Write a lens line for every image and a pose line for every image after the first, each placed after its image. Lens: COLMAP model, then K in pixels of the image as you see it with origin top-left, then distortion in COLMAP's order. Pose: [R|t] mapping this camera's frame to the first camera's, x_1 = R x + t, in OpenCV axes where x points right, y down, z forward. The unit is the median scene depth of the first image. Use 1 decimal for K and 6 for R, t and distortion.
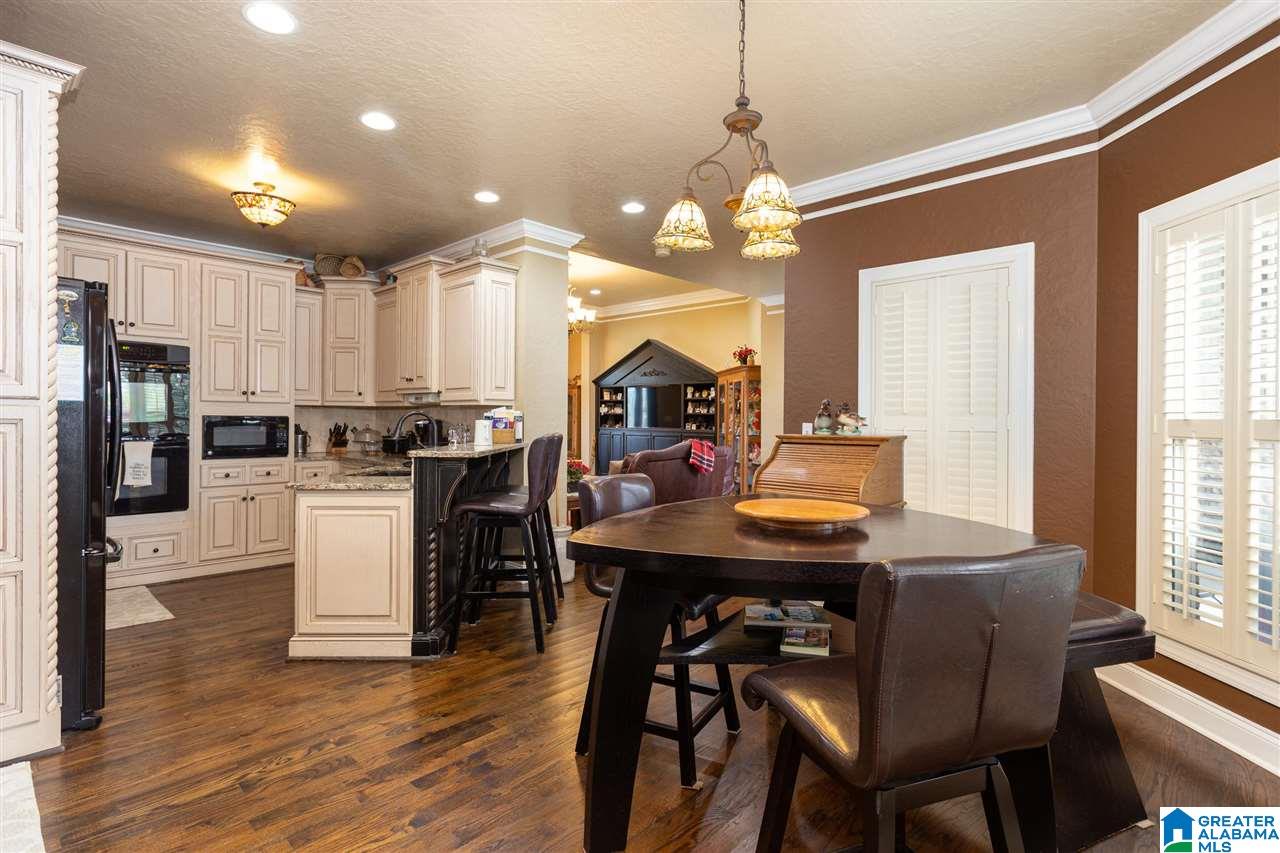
lens RADIAL K [[617.1, 0, 630.1], [0, 617.1, 416.8], [0, 0, 1]] dist [-0.015170, 0.009926]
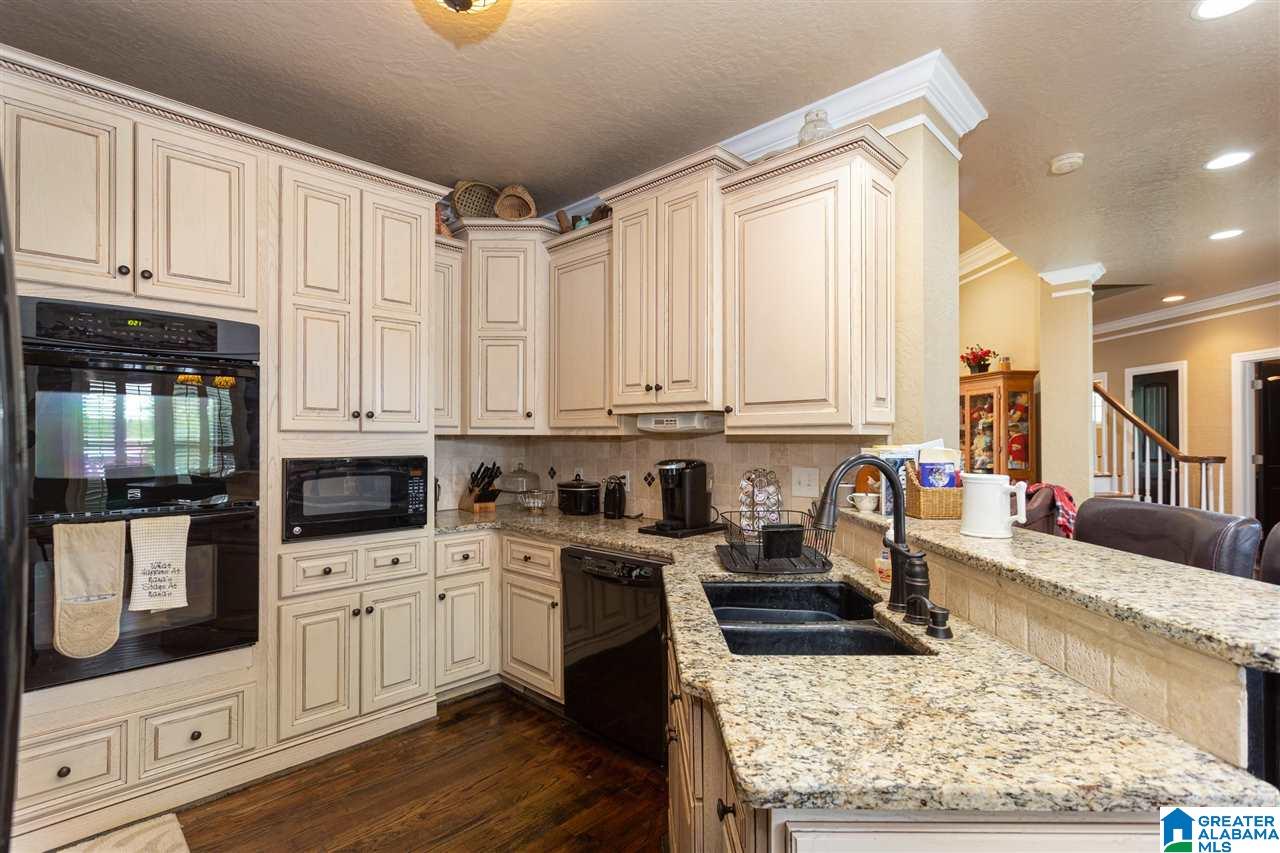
lens RADIAL K [[617.1, 0, 638.8], [0, 617.1, 432.1], [0, 0, 1]] dist [-0.015170, 0.009926]
pose [[0.999808, -0.008612, -0.017606, -0.375929], [0.008460, 0.999926, -0.008738, -0.016829], [0.017680, 0.008587, 0.999807, 0.473083]]
